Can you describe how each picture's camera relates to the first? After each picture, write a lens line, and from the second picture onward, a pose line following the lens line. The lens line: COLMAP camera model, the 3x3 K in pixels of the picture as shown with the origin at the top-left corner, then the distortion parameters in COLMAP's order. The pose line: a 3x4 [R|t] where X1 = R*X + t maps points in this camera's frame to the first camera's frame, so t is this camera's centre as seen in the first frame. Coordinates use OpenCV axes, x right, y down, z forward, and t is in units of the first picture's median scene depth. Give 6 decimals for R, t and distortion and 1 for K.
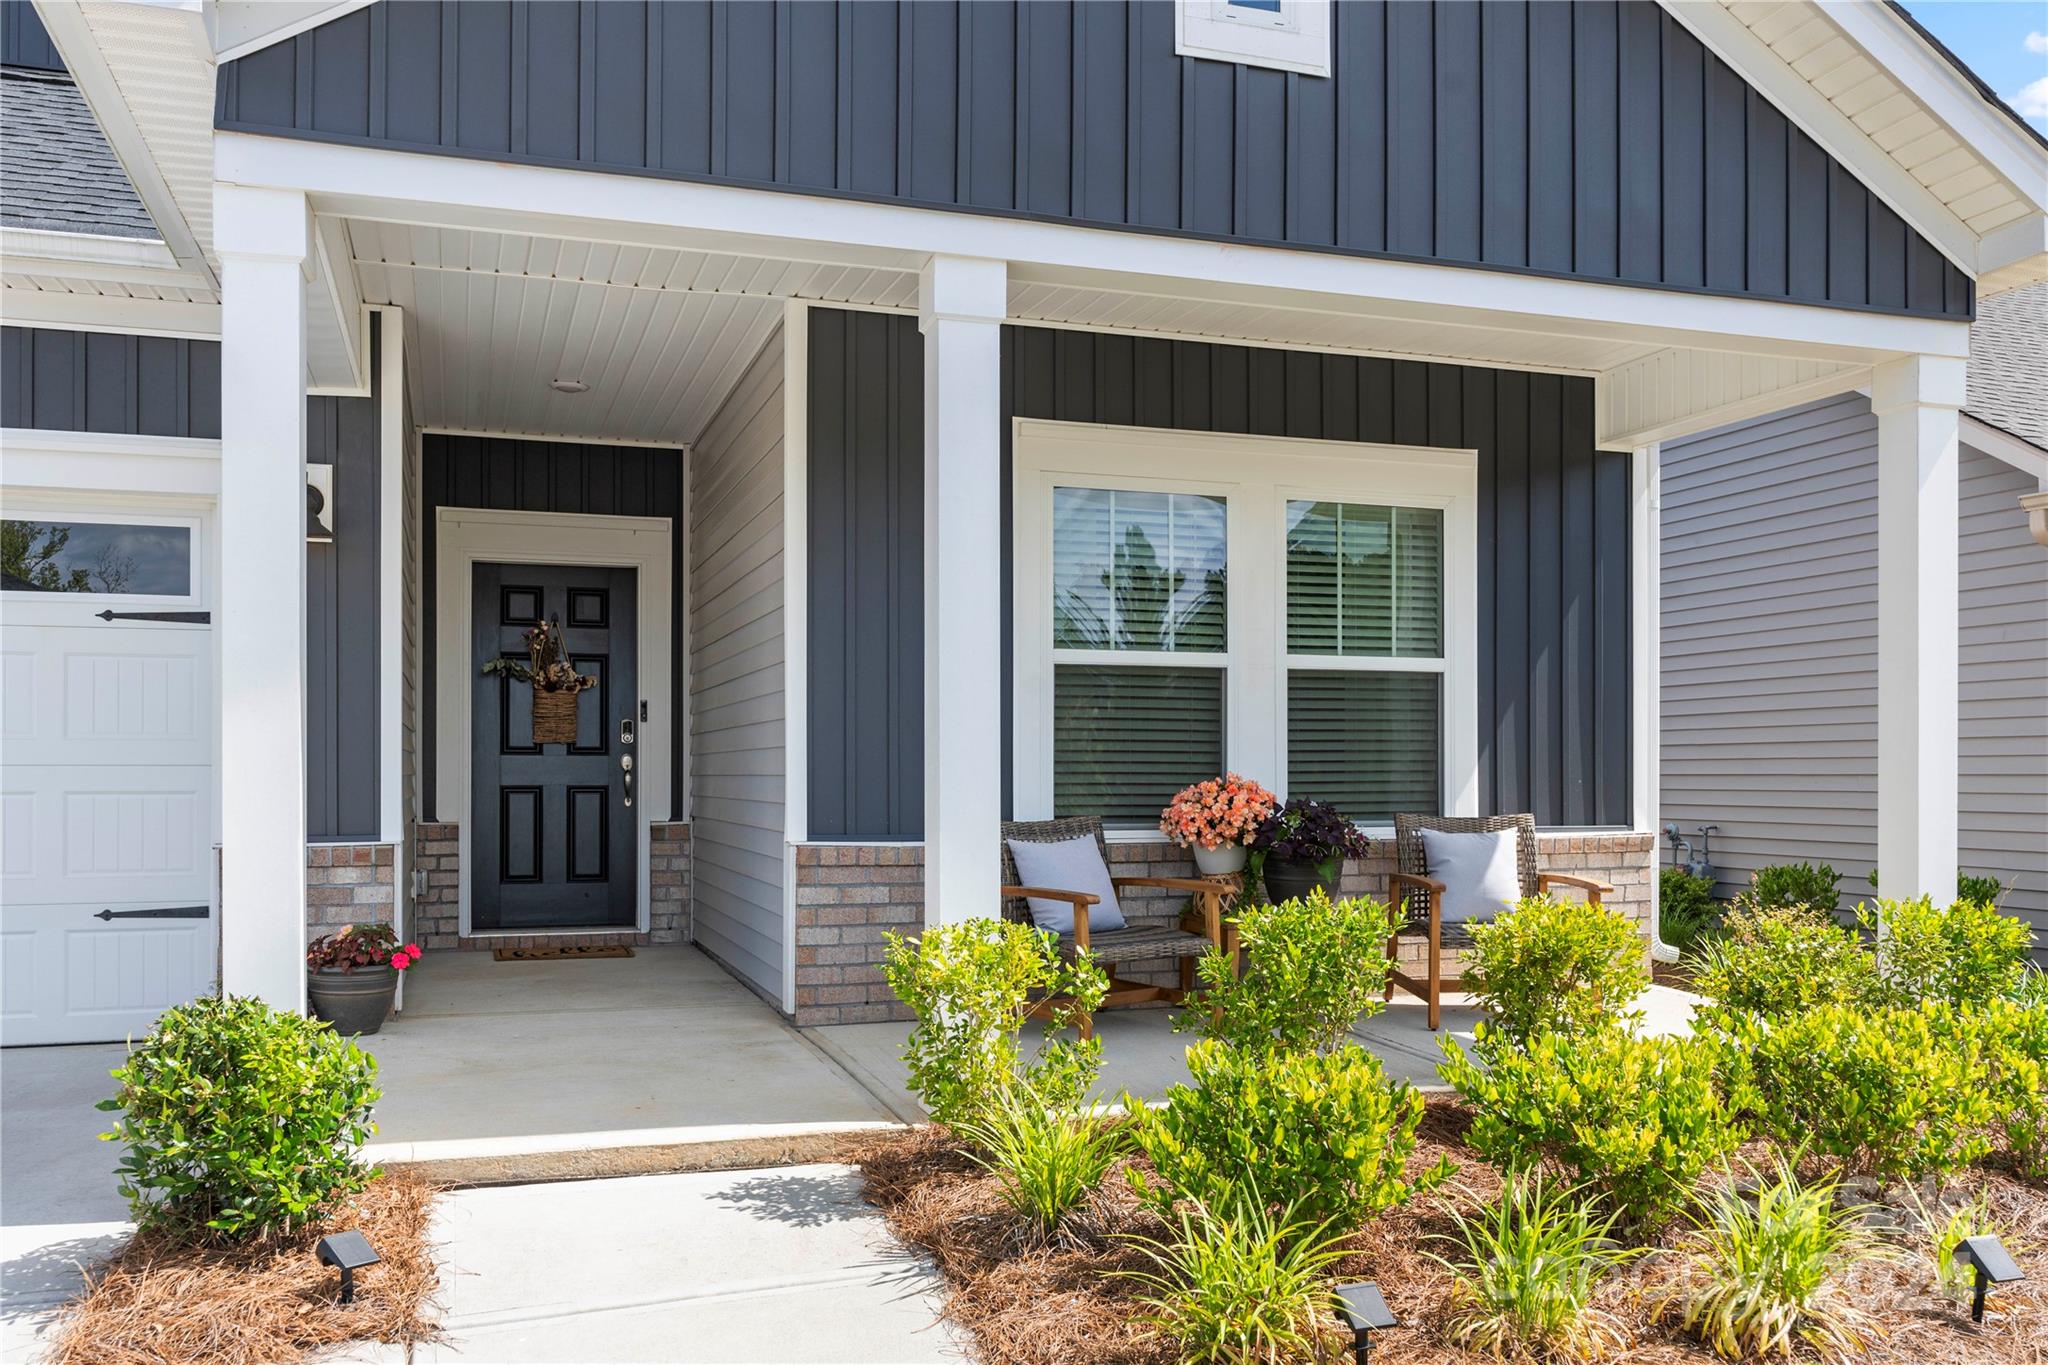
lens RADIAL K [[1648.2, 0, 995.3], [0, 1648.2, 785.2], [0, 0, 1]] dist [-0.009867, -0.001912]
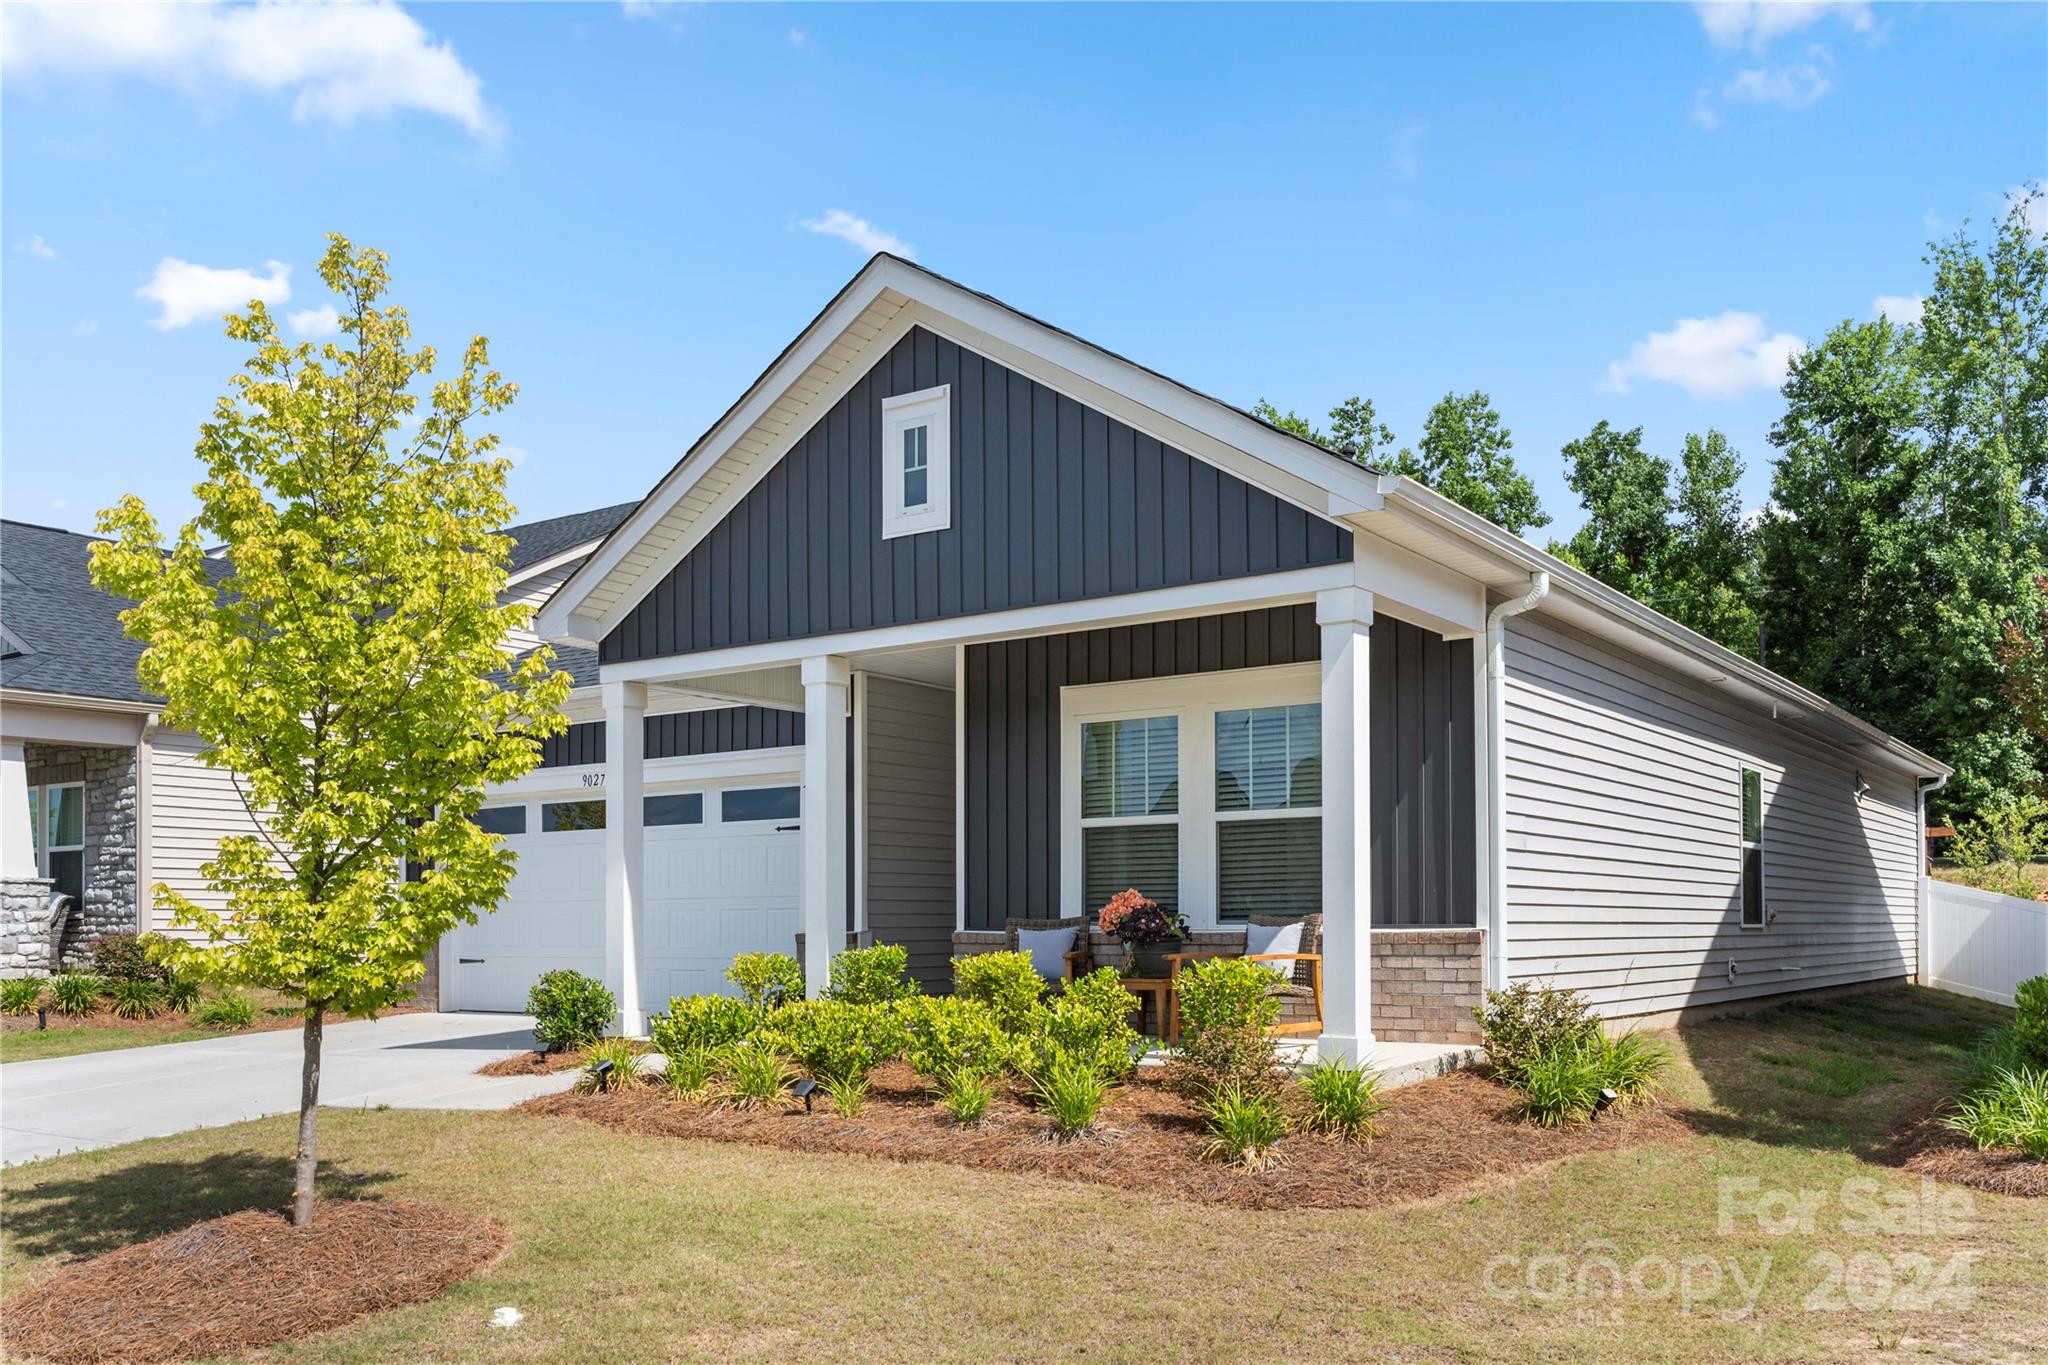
lens RADIAL K [[1725.7, 0, 1018.7], [0, 1725.7, 890.8], [0, 0, 1]] dist [-0.004868, 0.004578]
pose [[0.604101, -0.020798, -0.796636, 1.059262], [0.000547, 0.999670, -0.025684, 0.027922], [0.796908, 0.015080, 0.603913, -0.092939]]
